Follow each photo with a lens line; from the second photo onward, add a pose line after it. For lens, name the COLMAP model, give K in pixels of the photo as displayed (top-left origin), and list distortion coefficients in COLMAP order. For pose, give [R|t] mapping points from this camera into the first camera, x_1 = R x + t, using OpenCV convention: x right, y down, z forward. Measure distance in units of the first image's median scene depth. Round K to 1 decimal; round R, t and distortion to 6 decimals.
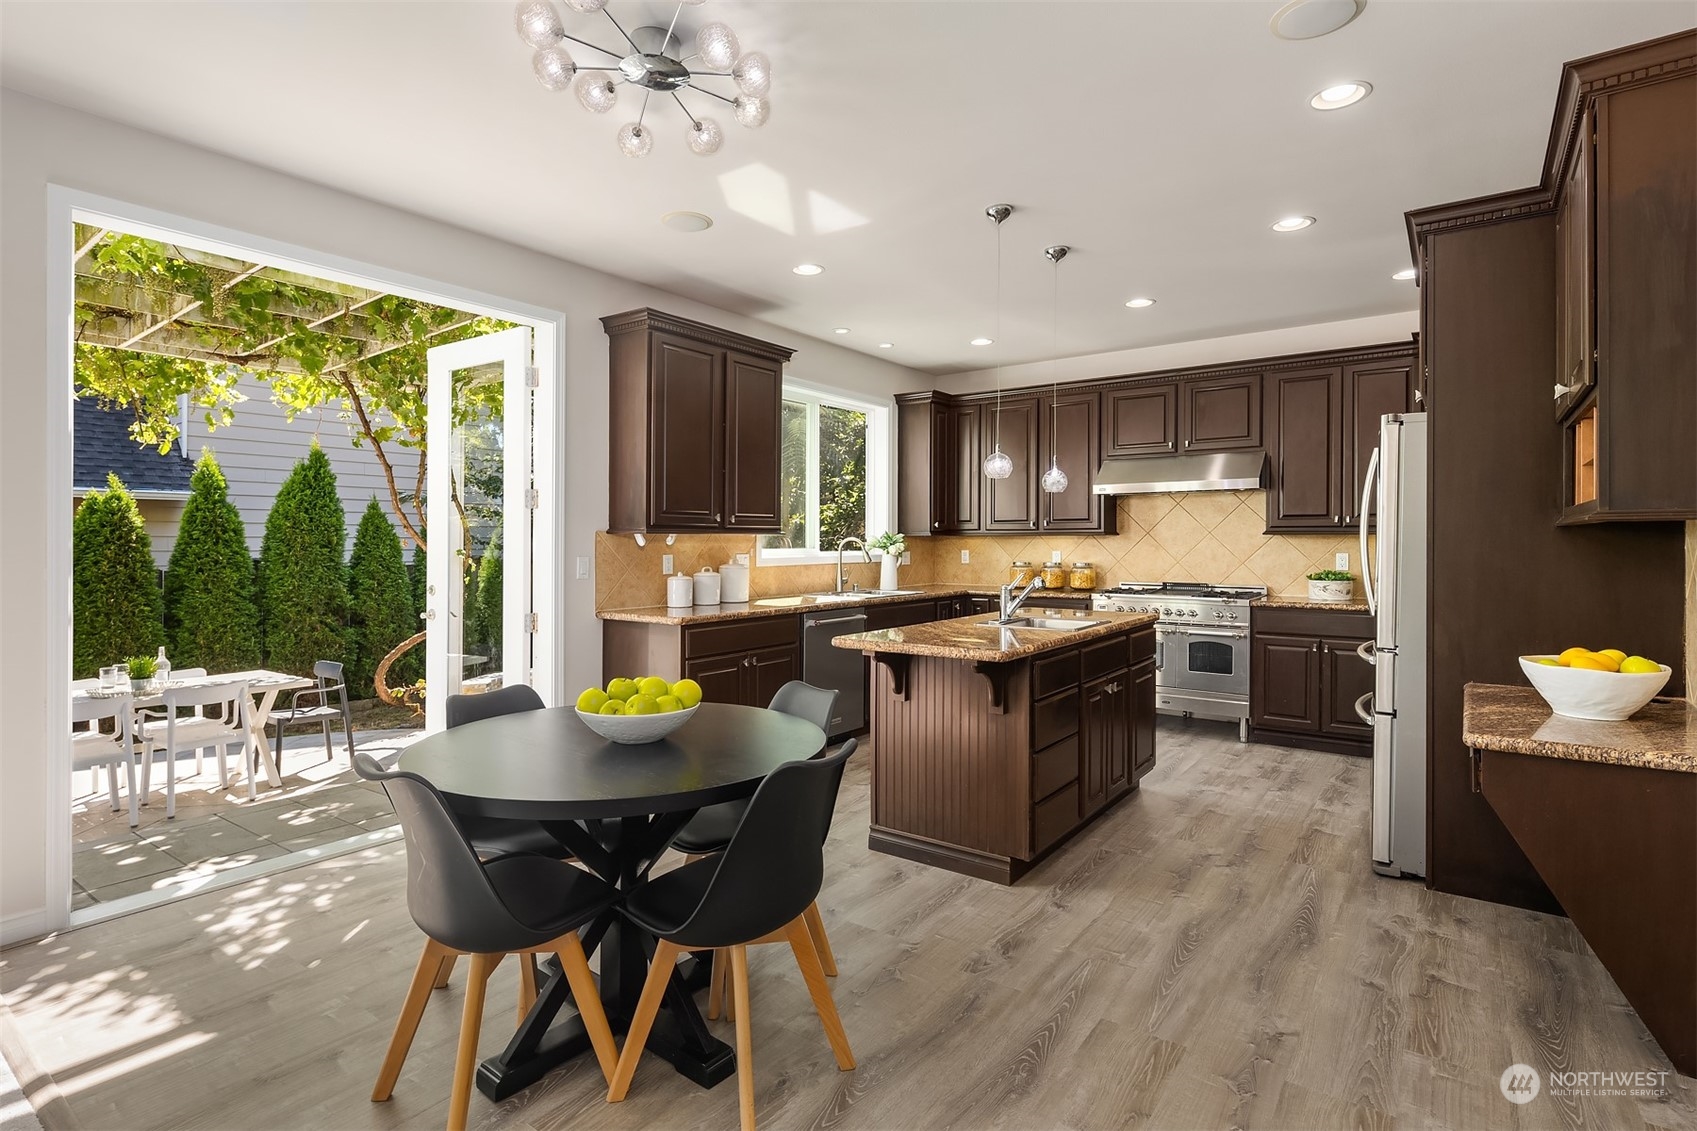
lens RADIAL K [[830.7, 0, 854.3], [0, 830.7, 545.1], [0, 0, 1]] dist [-0.000749, -0.000576]
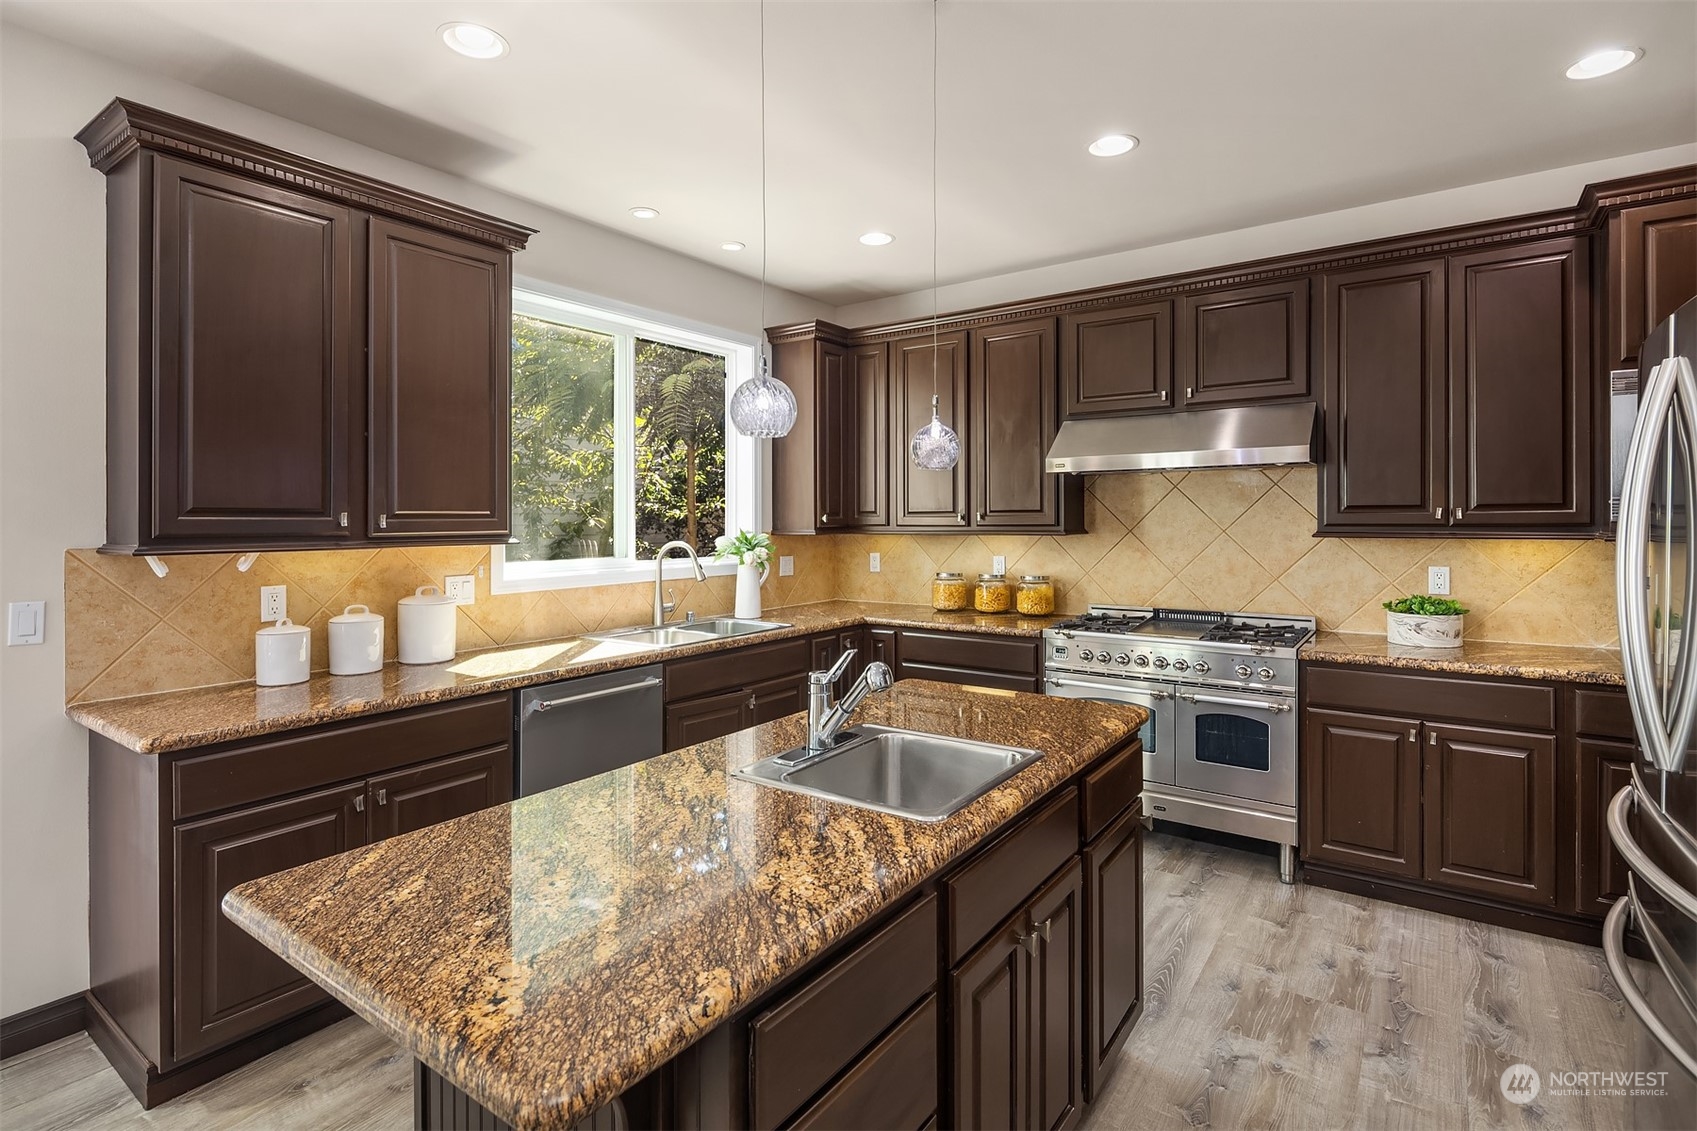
lens RADIAL K [[816.8, 0, 884.0], [0, 816.8, 524.9], [0, 0, 1]] dist [0.000205, -0.000072]
pose [[0.999195, -0.006890, 0.039520, 0.140865], [0.006770, 0.999972, 0.003158, -0.024422], [-0.039540, -0.002888, 0.999214, 0.382583]]
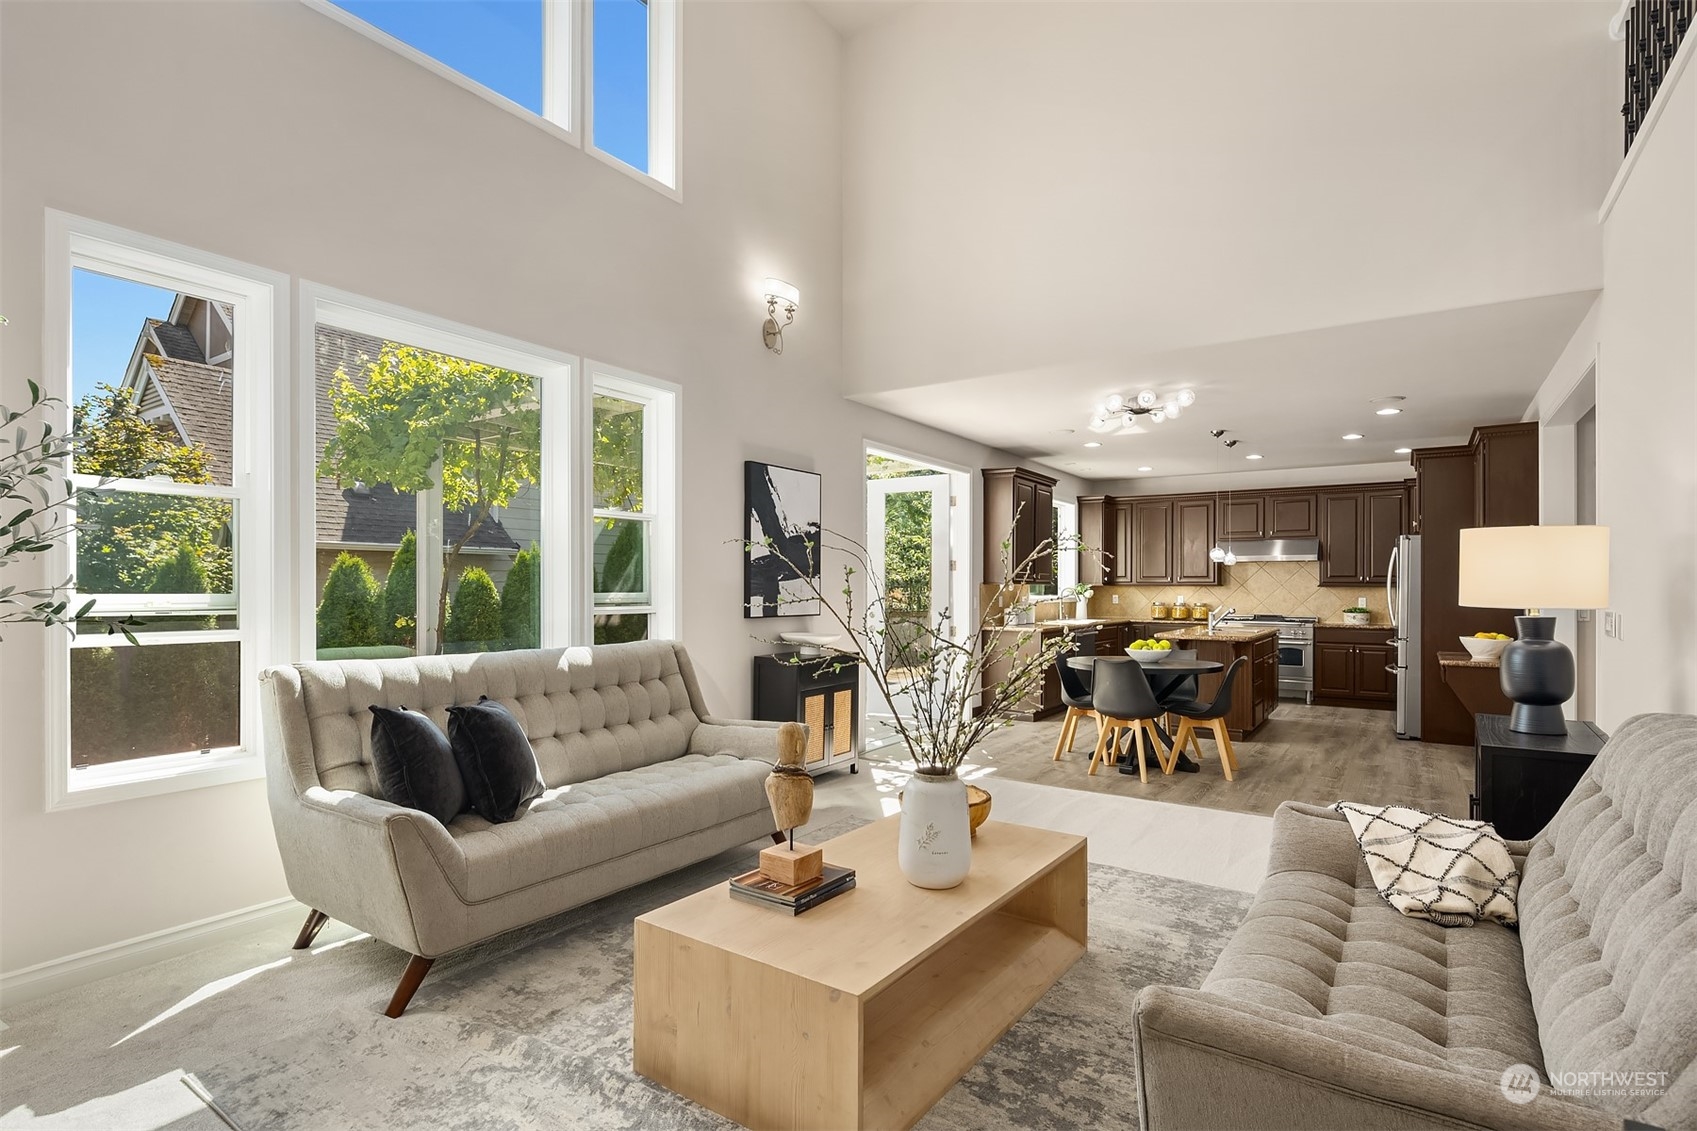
lens RADIAL K [[830.4, 0, 849.0], [0, 830.4, 582.0], [0, 0, 1]] dist [-0.001440, -0.000238]
pose [[0.999238, 0.006415, 0.038491, -0.525654], [-0.006006, 0.999924, -0.010743, 0.001875], [-0.038557, 0.010504, 0.999201, -0.661876]]
